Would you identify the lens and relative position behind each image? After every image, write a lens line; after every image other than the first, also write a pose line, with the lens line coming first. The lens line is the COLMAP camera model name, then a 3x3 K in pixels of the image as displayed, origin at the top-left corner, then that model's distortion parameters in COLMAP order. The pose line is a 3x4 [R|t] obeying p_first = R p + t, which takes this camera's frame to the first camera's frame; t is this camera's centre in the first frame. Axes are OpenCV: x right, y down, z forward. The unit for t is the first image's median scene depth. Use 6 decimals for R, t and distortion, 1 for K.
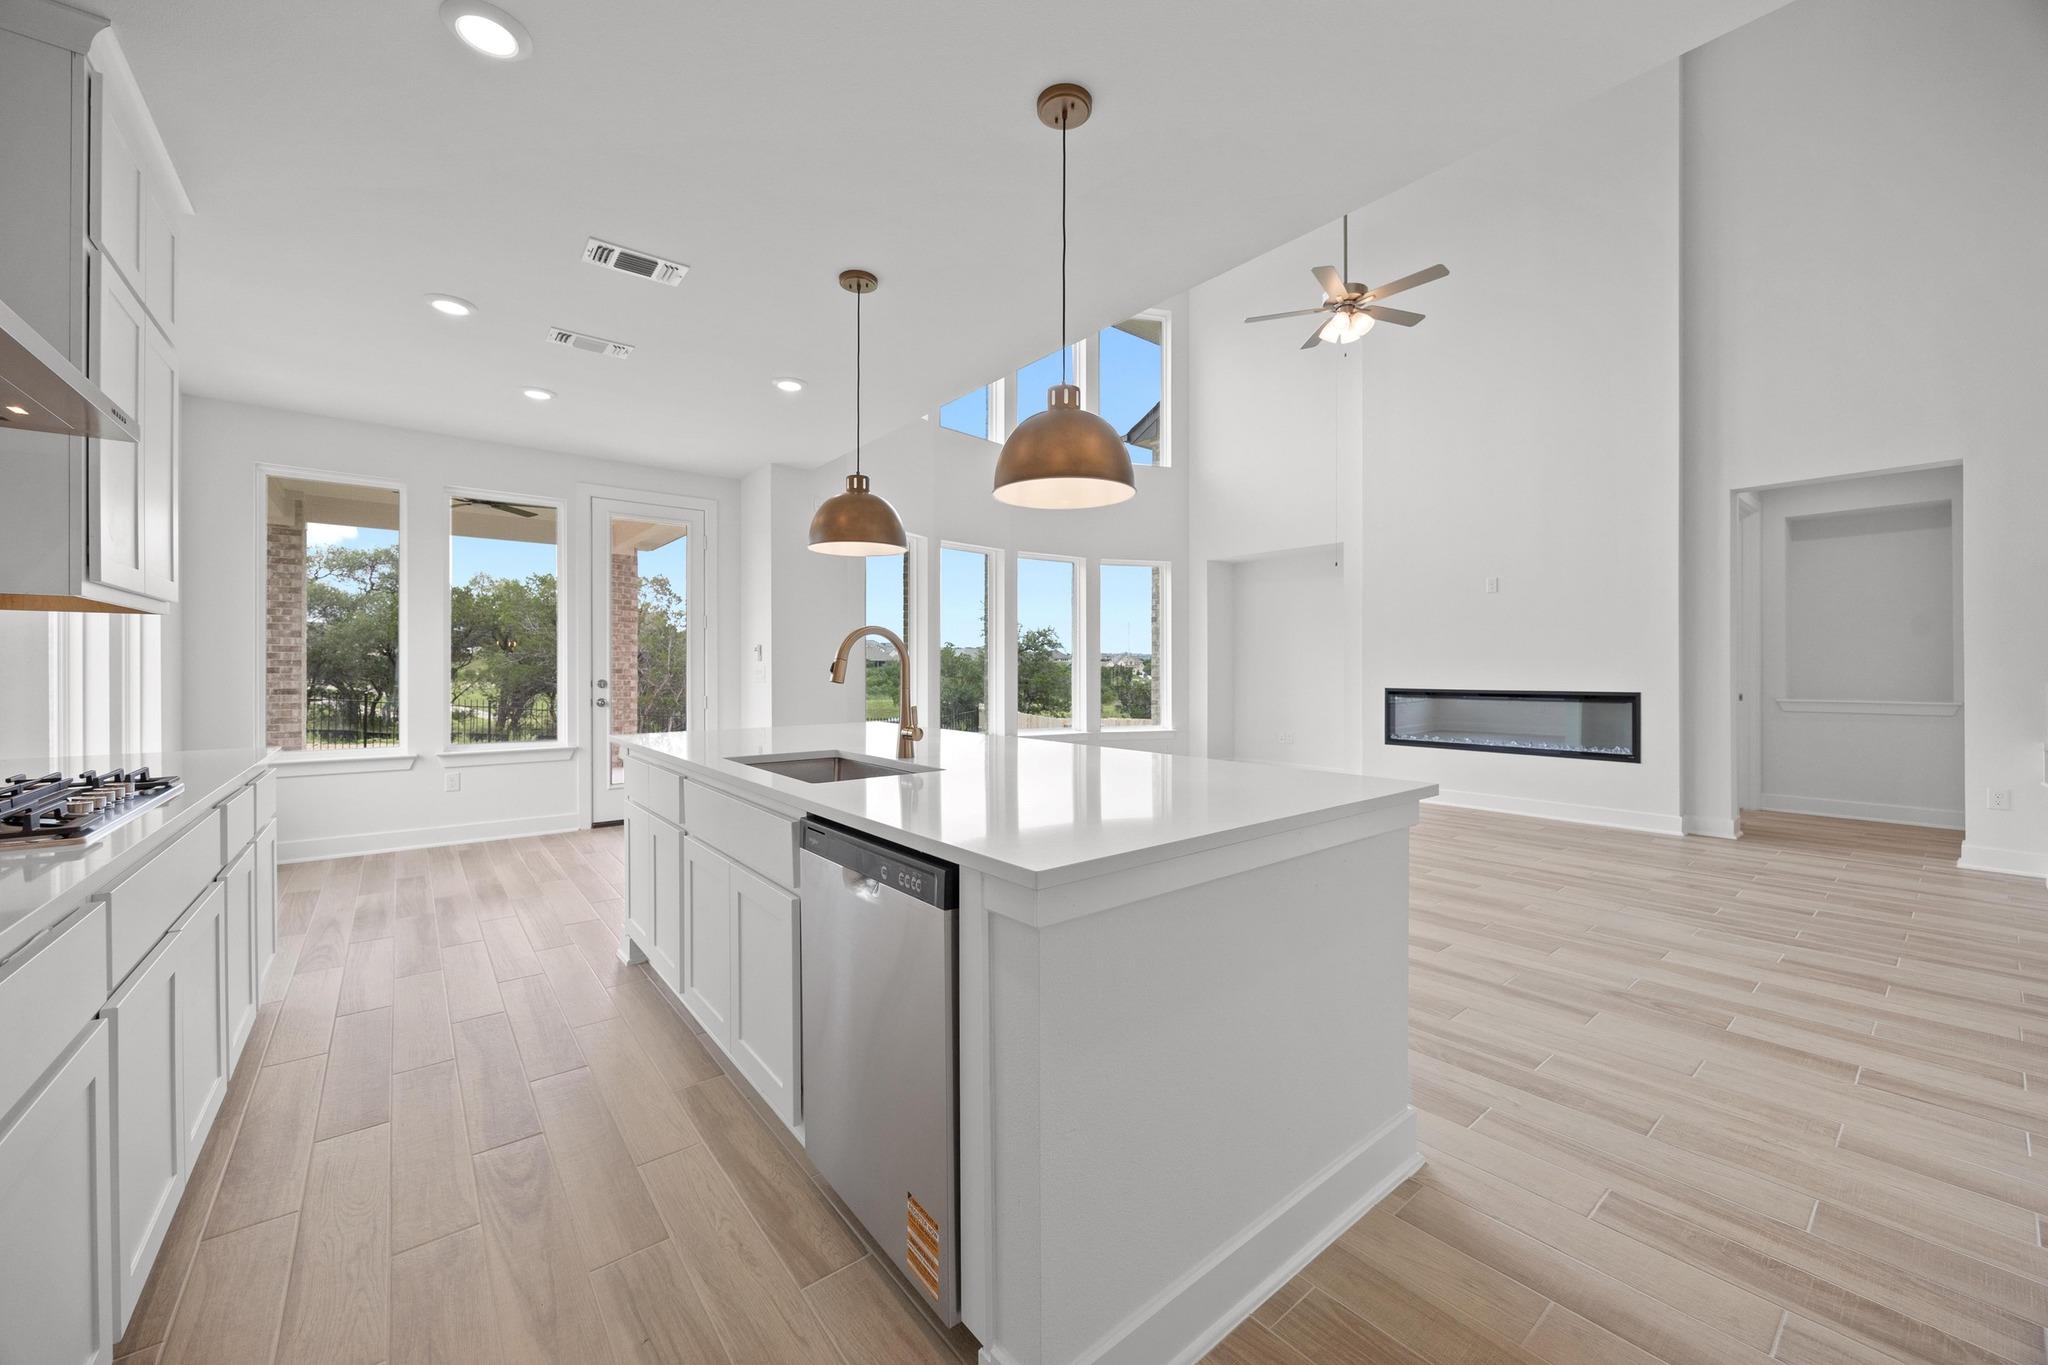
lens RADIAL K [[795.5, 0, 1014.7], [0, 795.5, 676.8], [0, 0, 1]] dist [-0.003888, -0.000272]
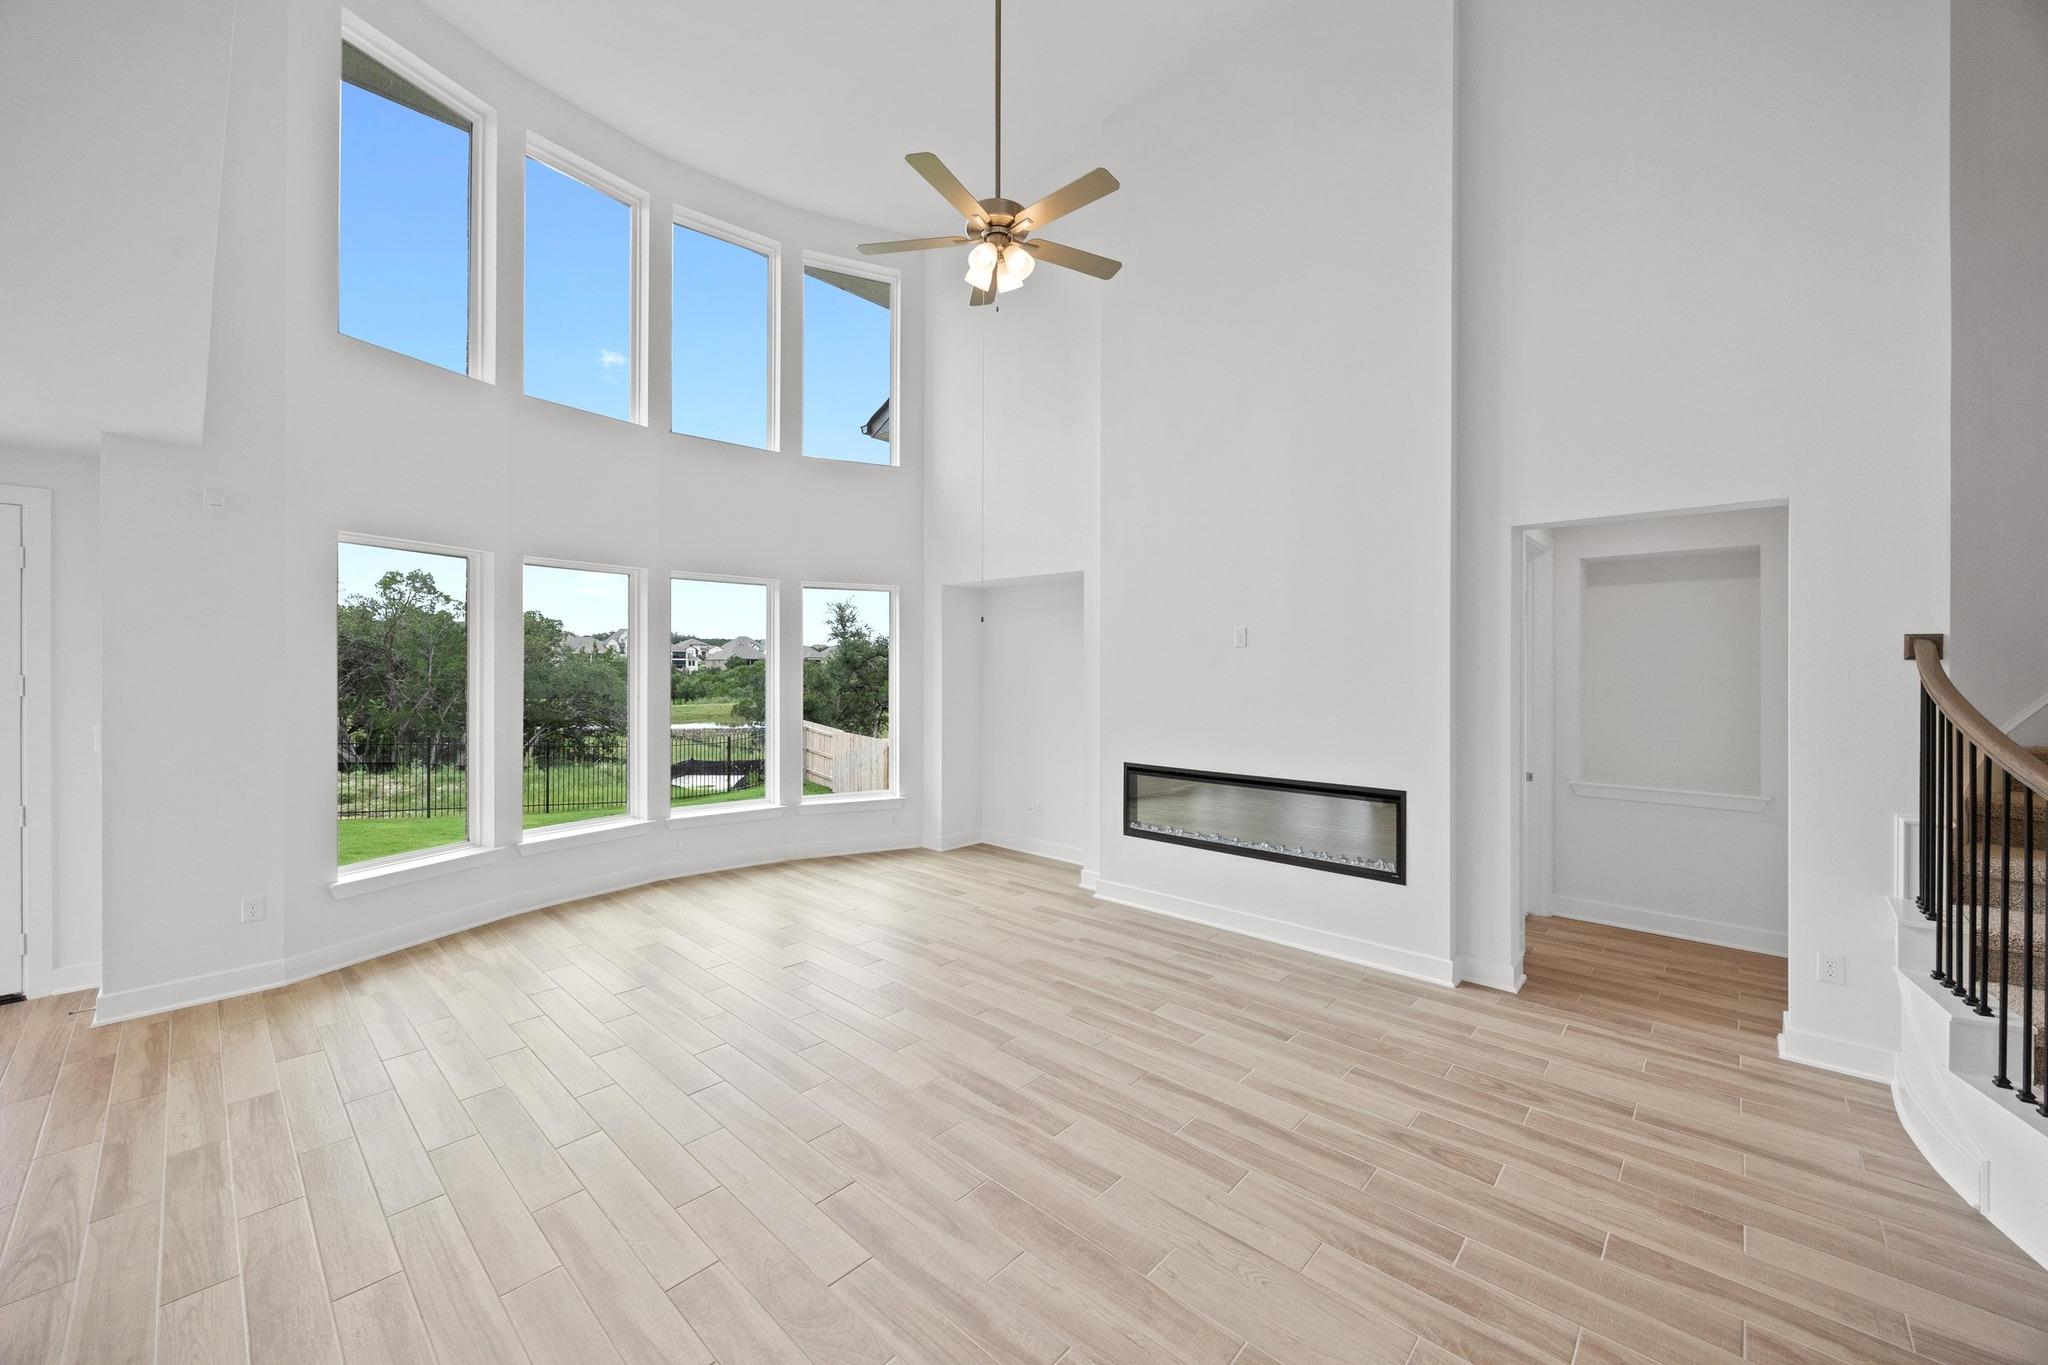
lens RADIAL K [[795.5, 0, 1023.5], [0, 795.5, 675.1], [0, 0, 1]] dist [-0.003888, -0.000272]
pose [[0.988793, 0.003334, 0.149256, 0.316784], [-0.003587, 0.999993, 0.001425, -0.089825], [-0.149250, -0.001944, 0.988798, 0.309105]]
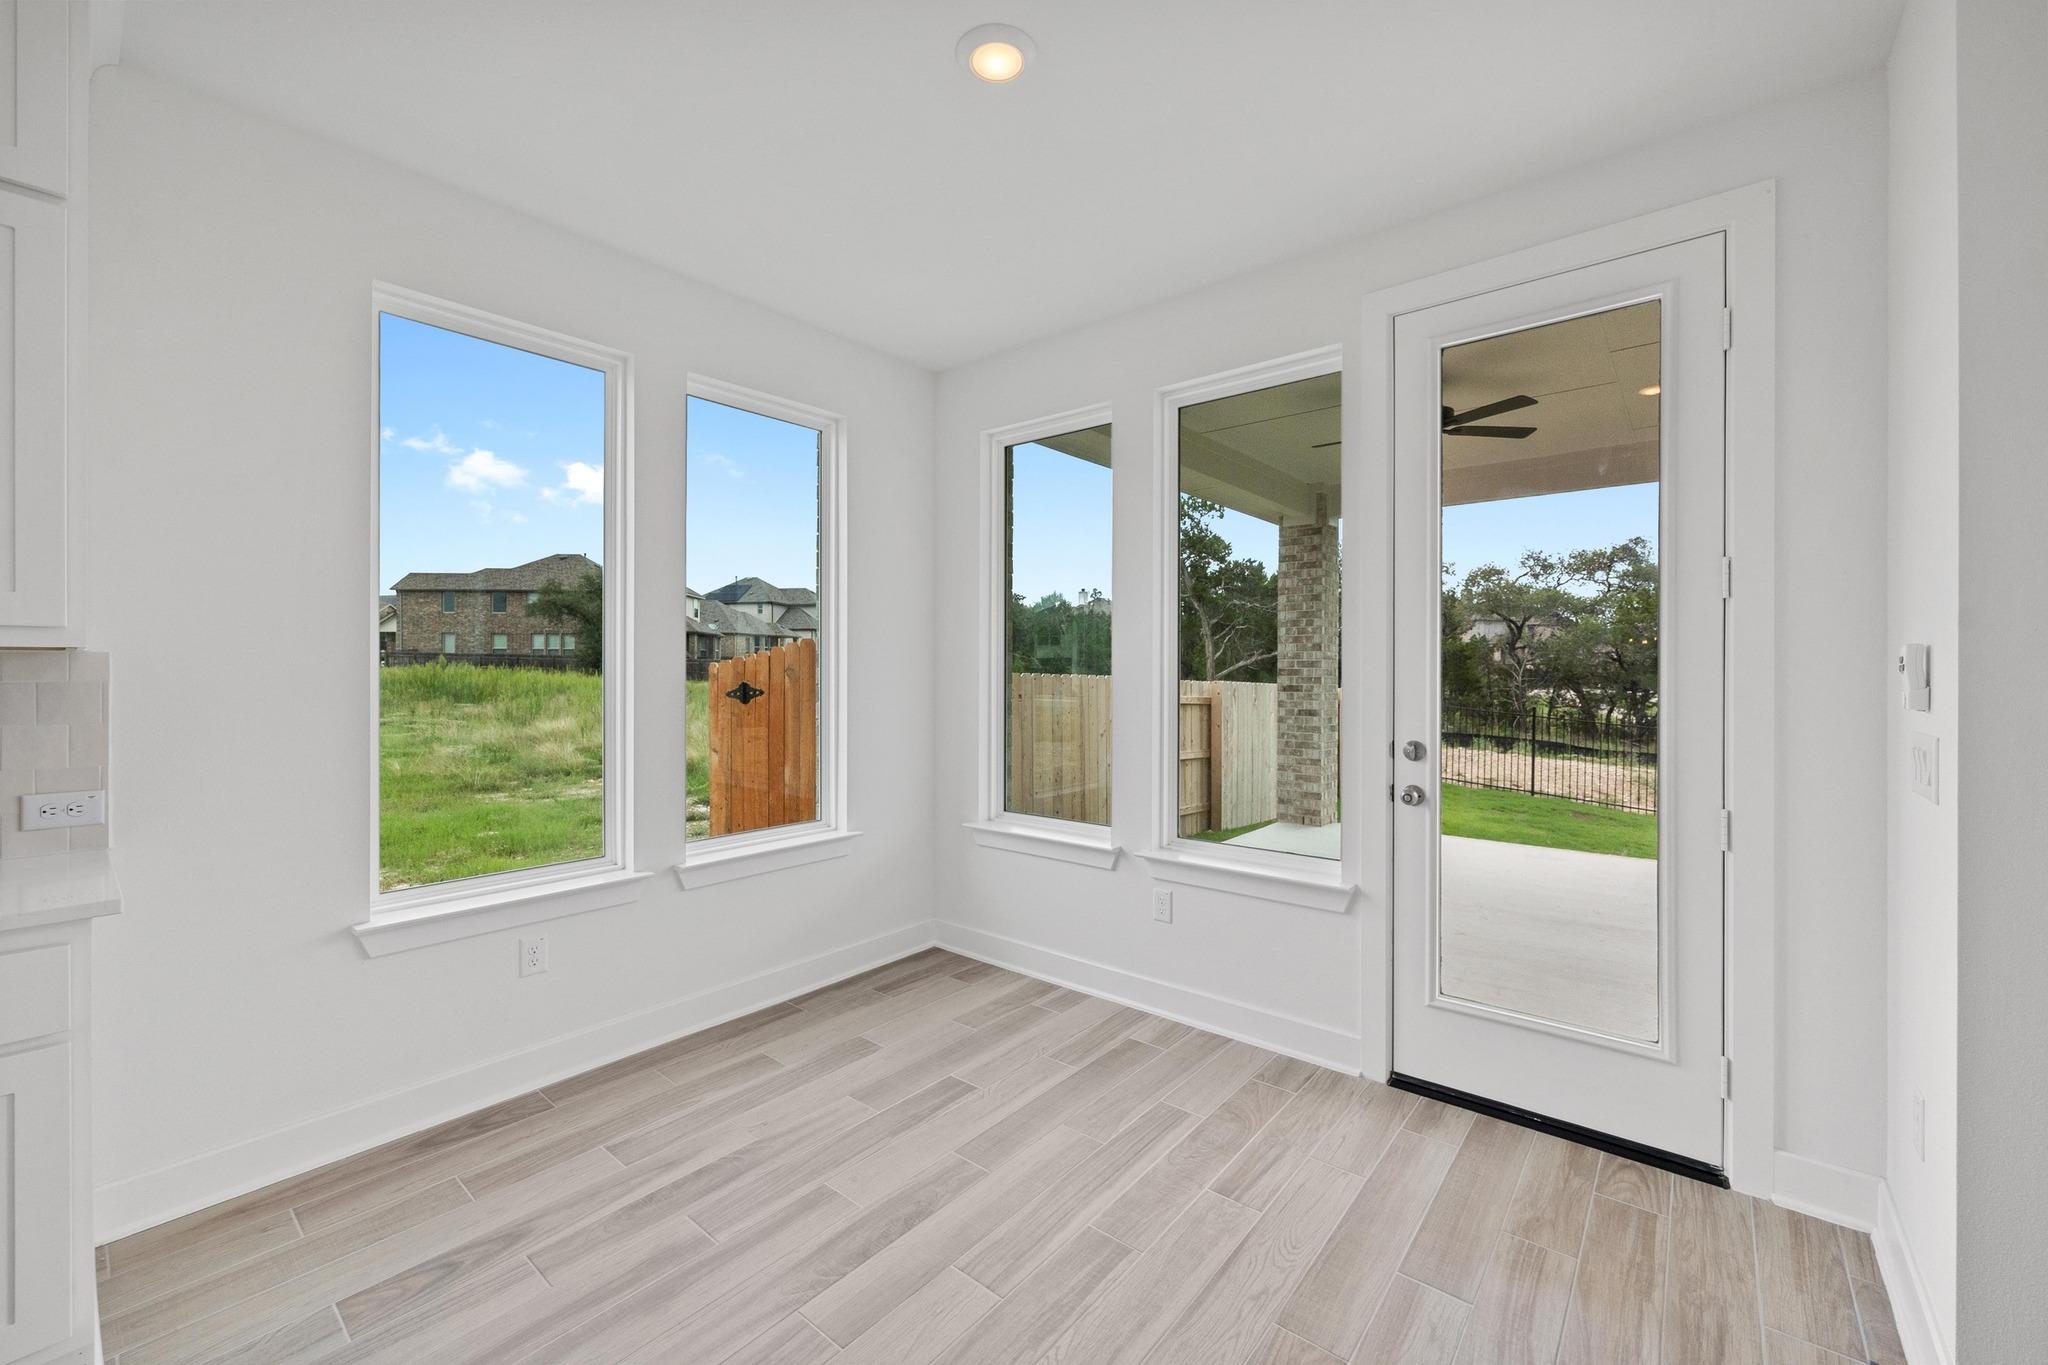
lens RADIAL K [[795.5, 0, 1044.3], [0, 795.5, 674.6], [0, 0, 1]] dist [-0.003888, -0.000272]
pose [[0.206886, 0.003103, -0.978360, -0.149396], [-0.008284, 0.999965, 0.001420, -0.030868], [0.978330, 0.007811, 0.206905, 0.721594]]
